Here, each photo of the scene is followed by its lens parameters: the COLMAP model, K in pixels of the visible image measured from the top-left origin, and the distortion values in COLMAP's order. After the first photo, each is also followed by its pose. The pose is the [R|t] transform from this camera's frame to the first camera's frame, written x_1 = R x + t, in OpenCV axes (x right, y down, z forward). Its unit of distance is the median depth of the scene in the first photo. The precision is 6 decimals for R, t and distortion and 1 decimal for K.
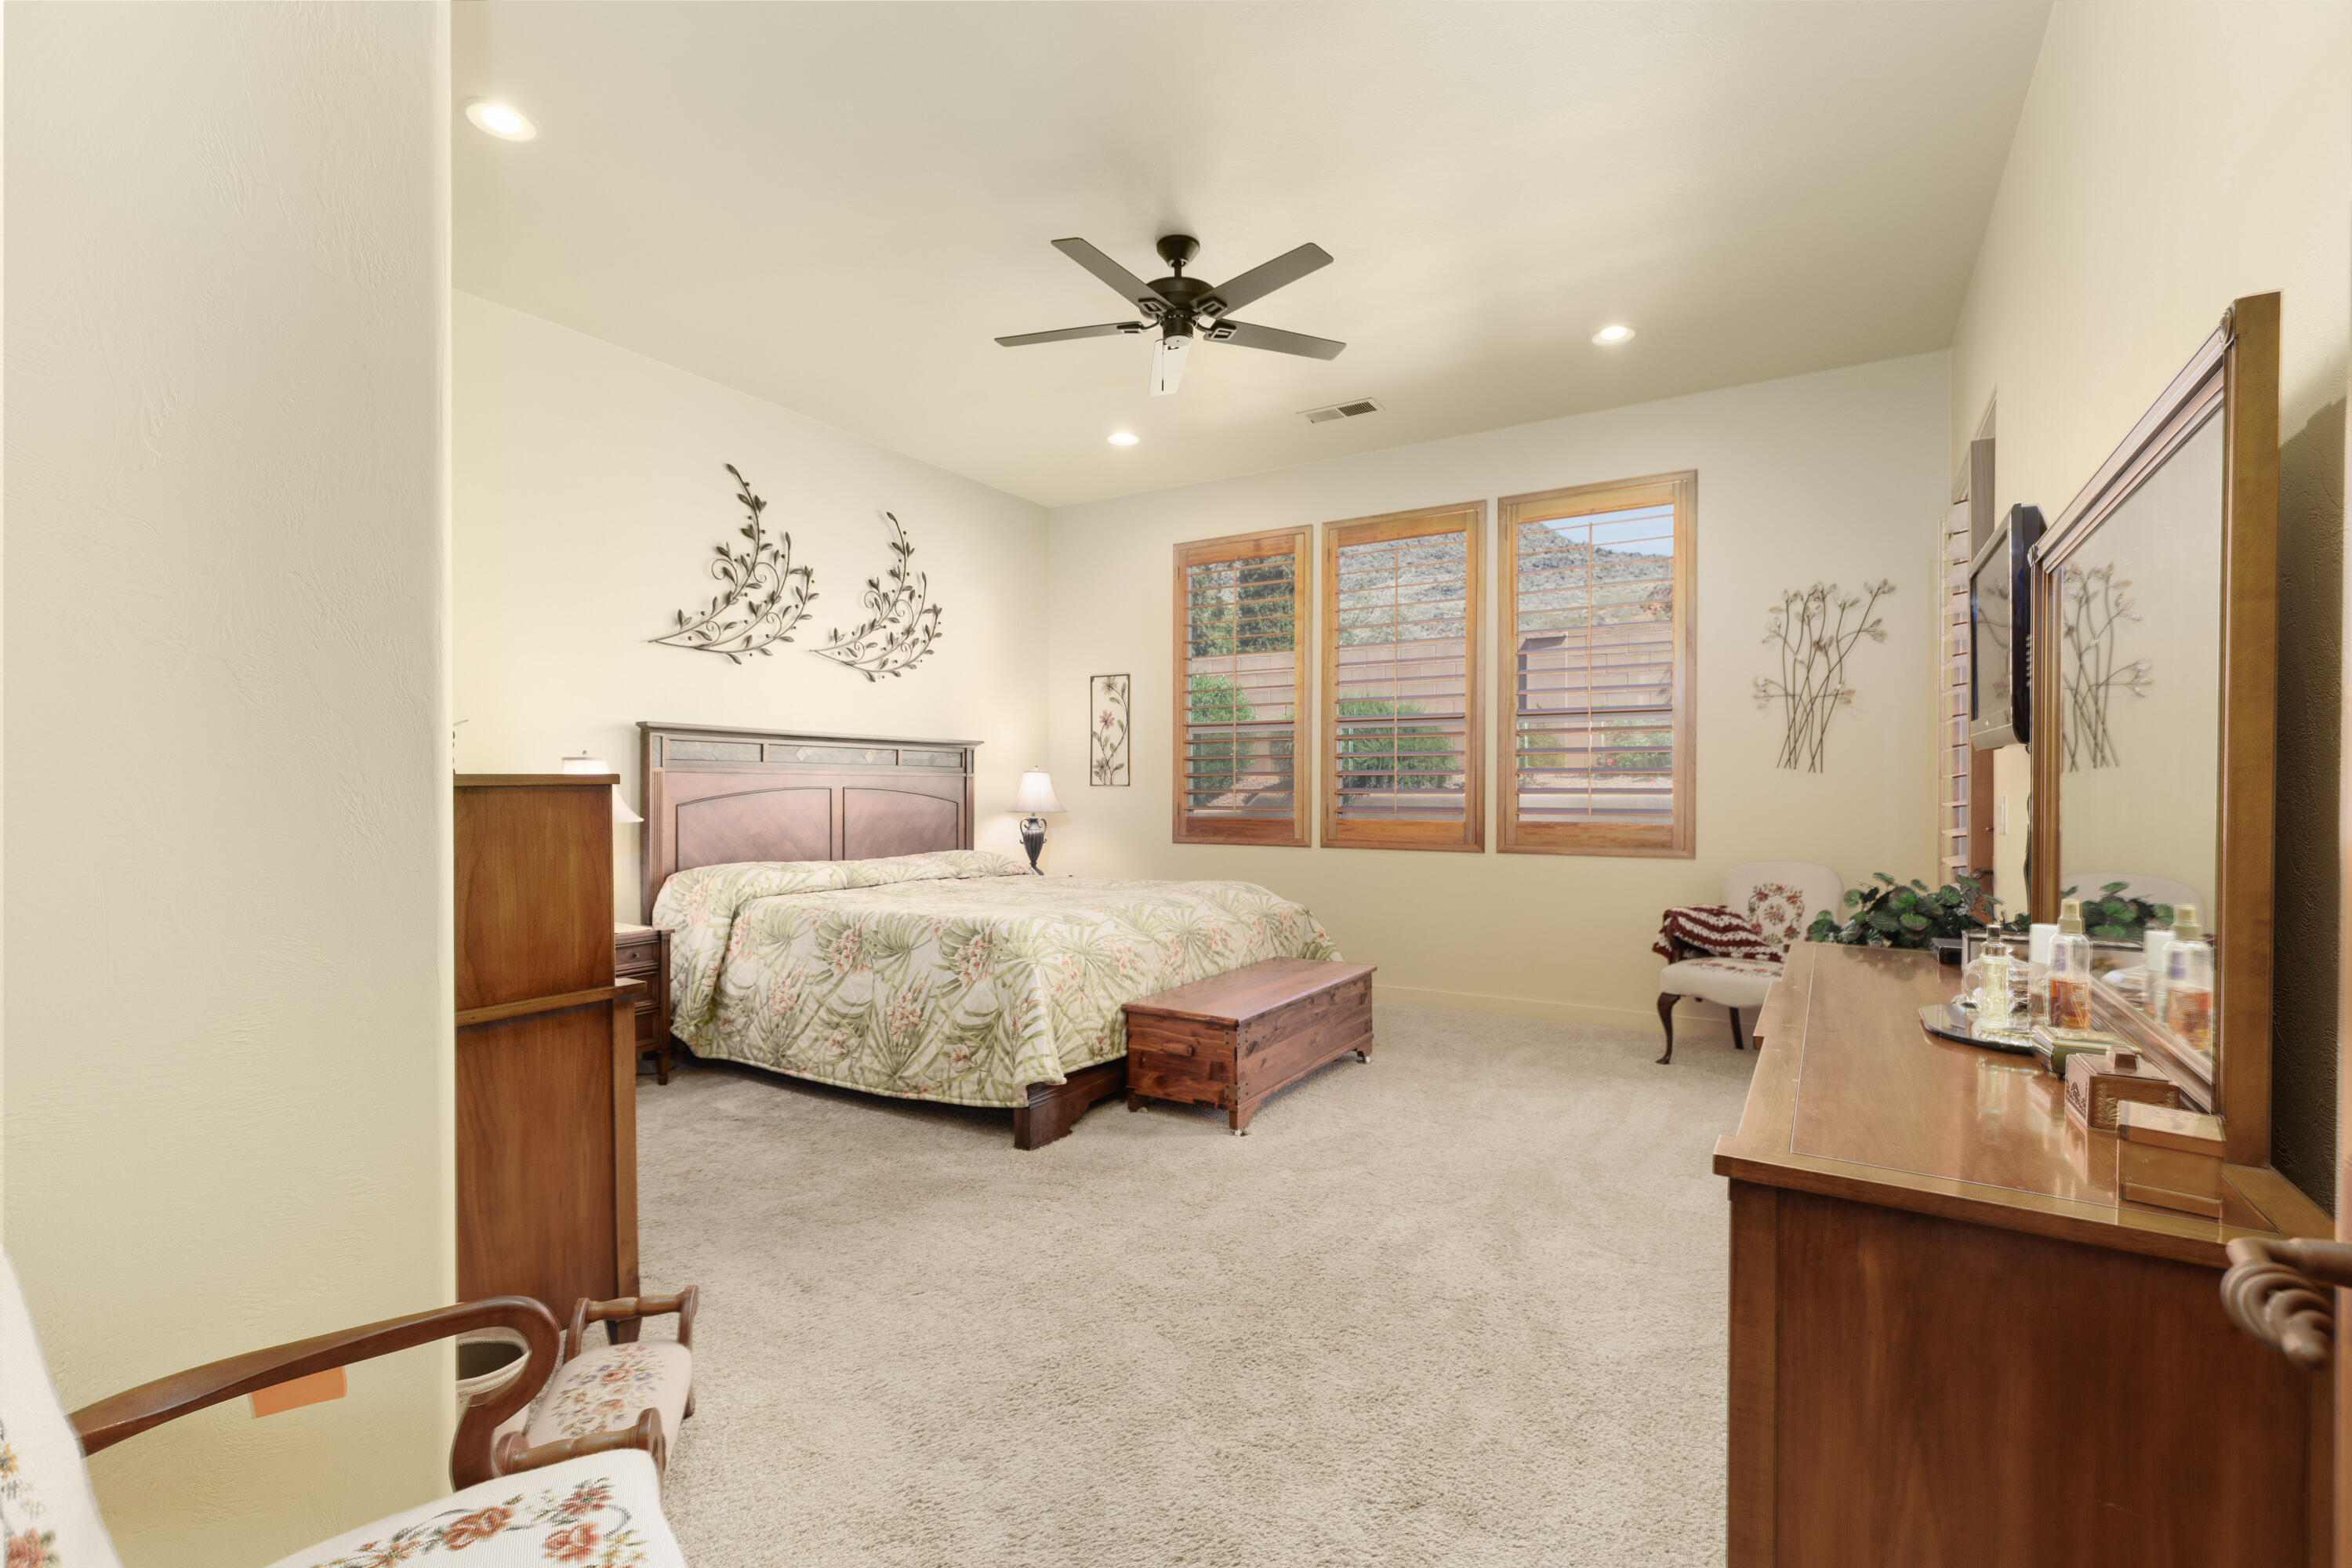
lens RADIAL K [[1056.1, 0, 1173.7], [0, 1056.1, 793.5], [0, 0, 1]] dist [0.001091, -0.000661]
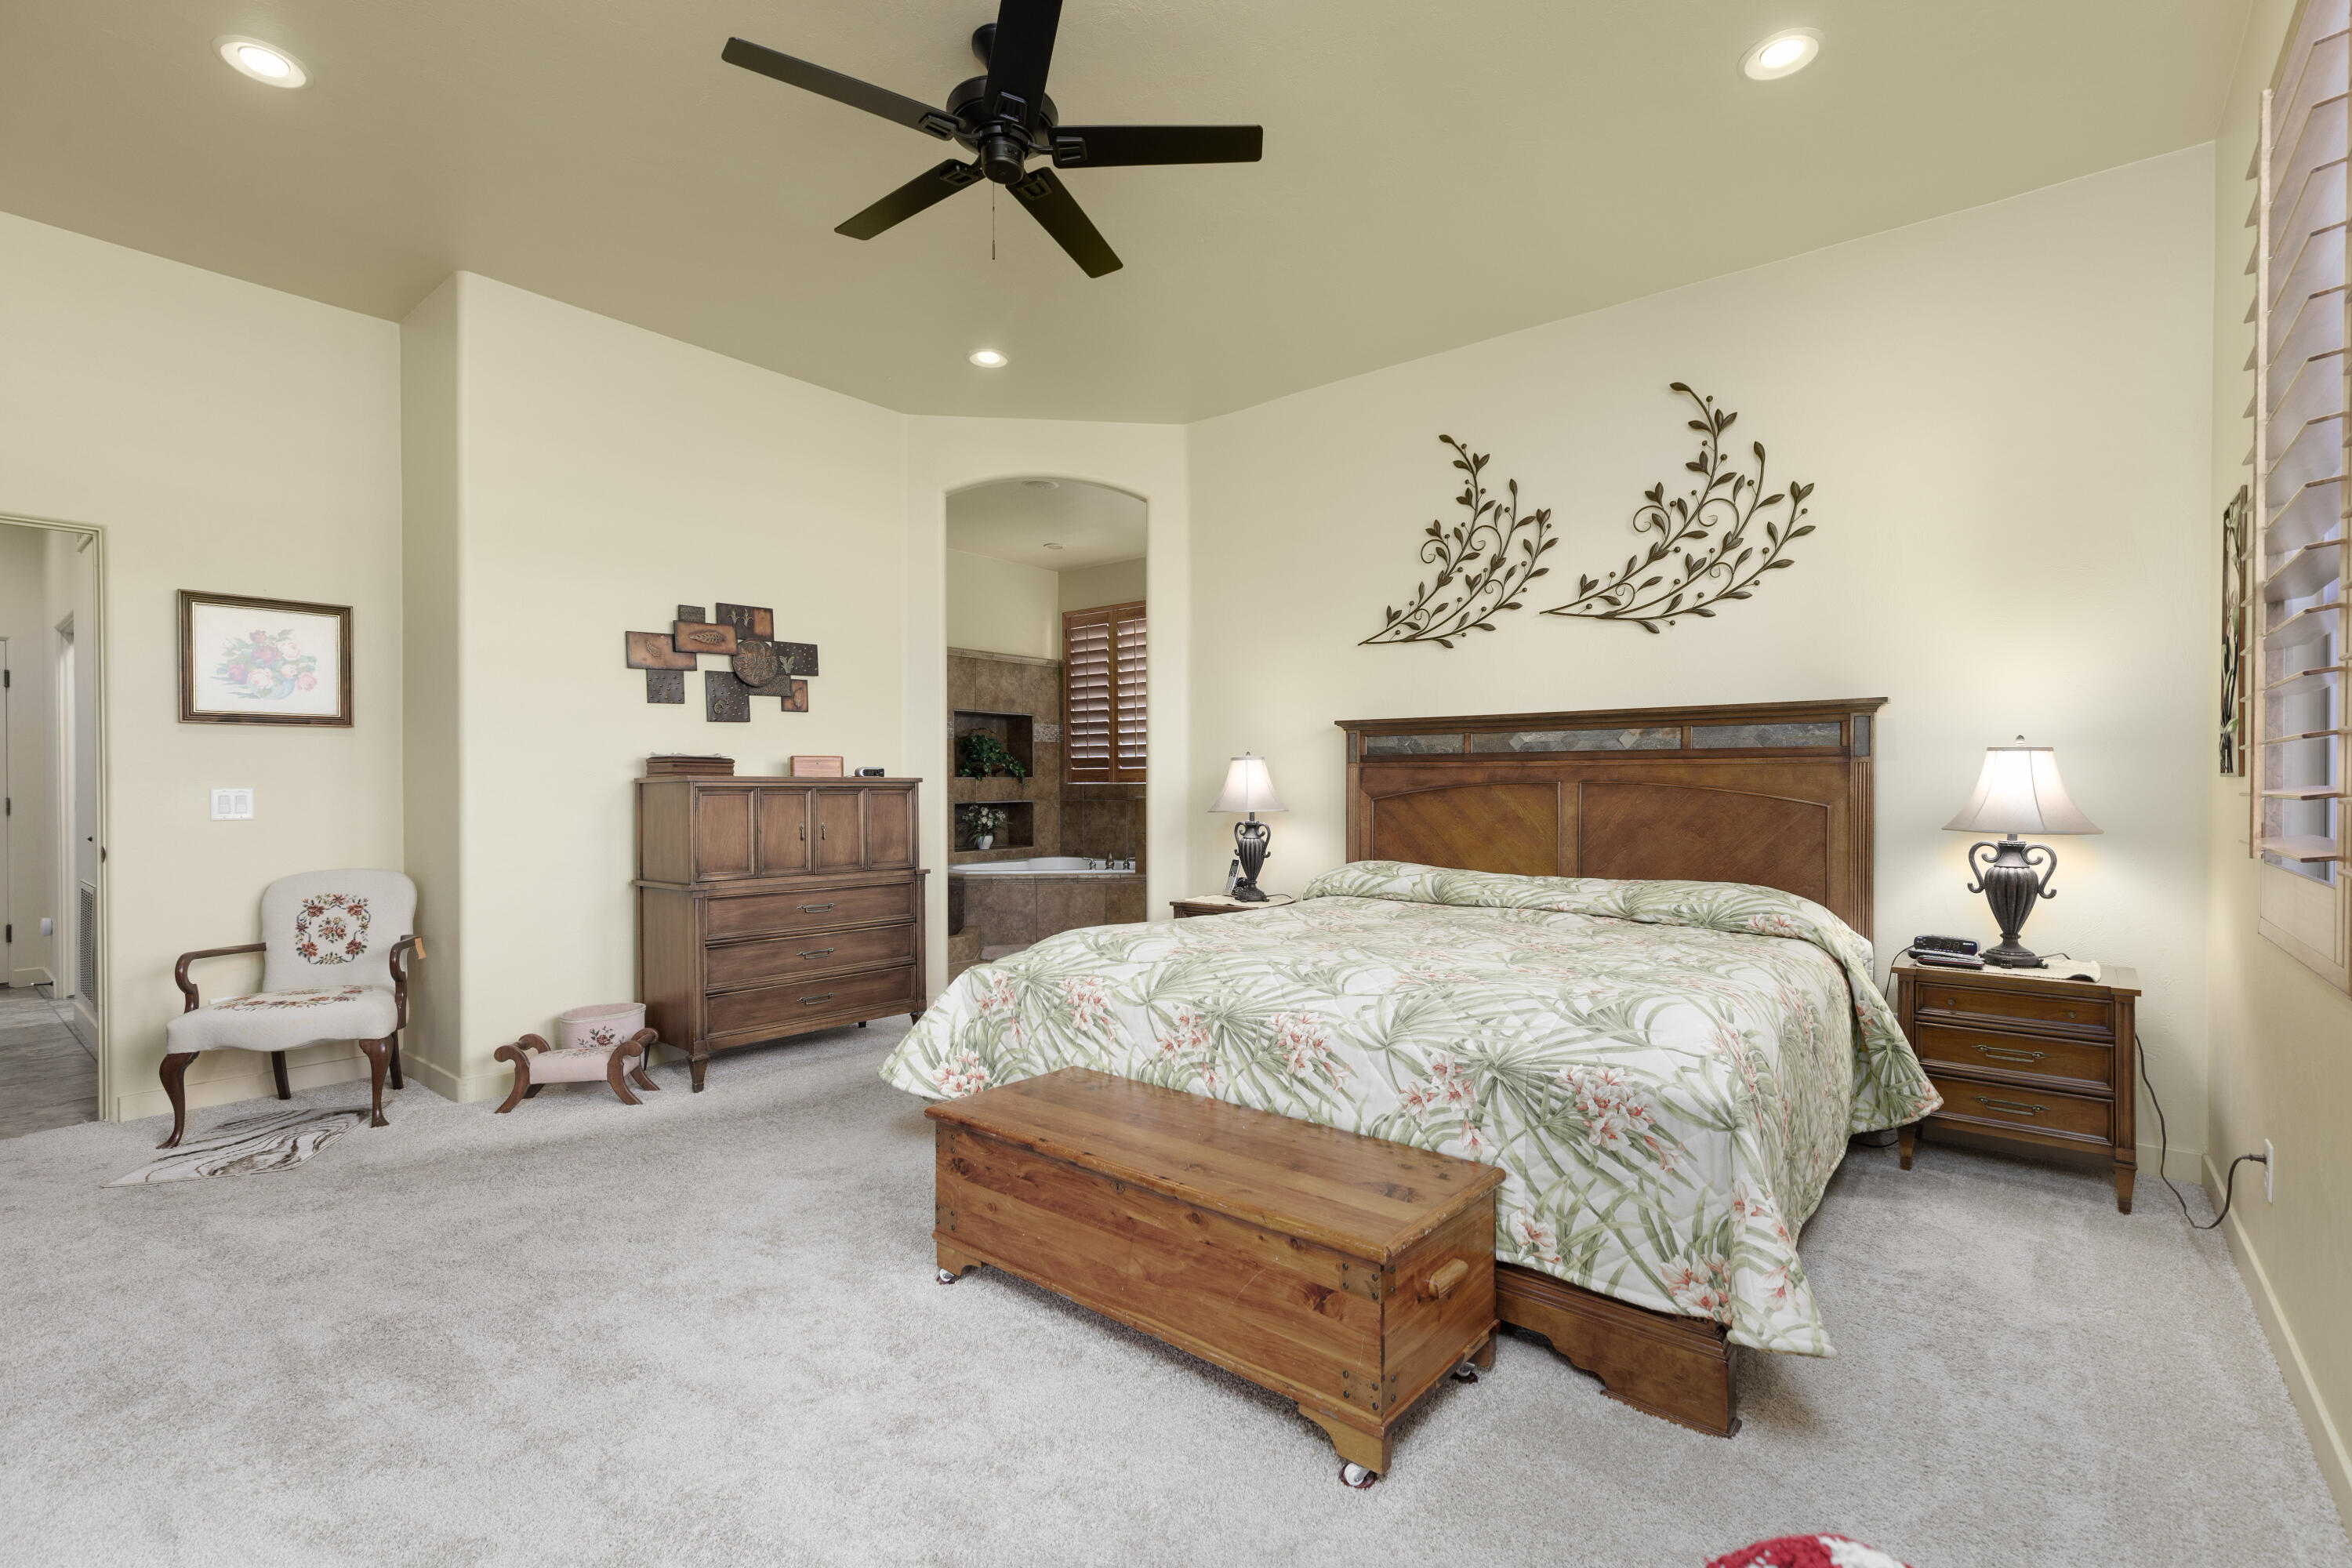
lens RADIAL K [[1056.1, 0, 1173.5], [0, 1056.1, 782.7], [0, 0, 1]] dist [0.001091, -0.000661]
pose [[-0.137707, -0.001995, -0.990471, 0.494620], [-0.002901, 0.999994, -0.001611, -0.003545], [0.990469, 0.002651, -0.137712, 0.834228]]
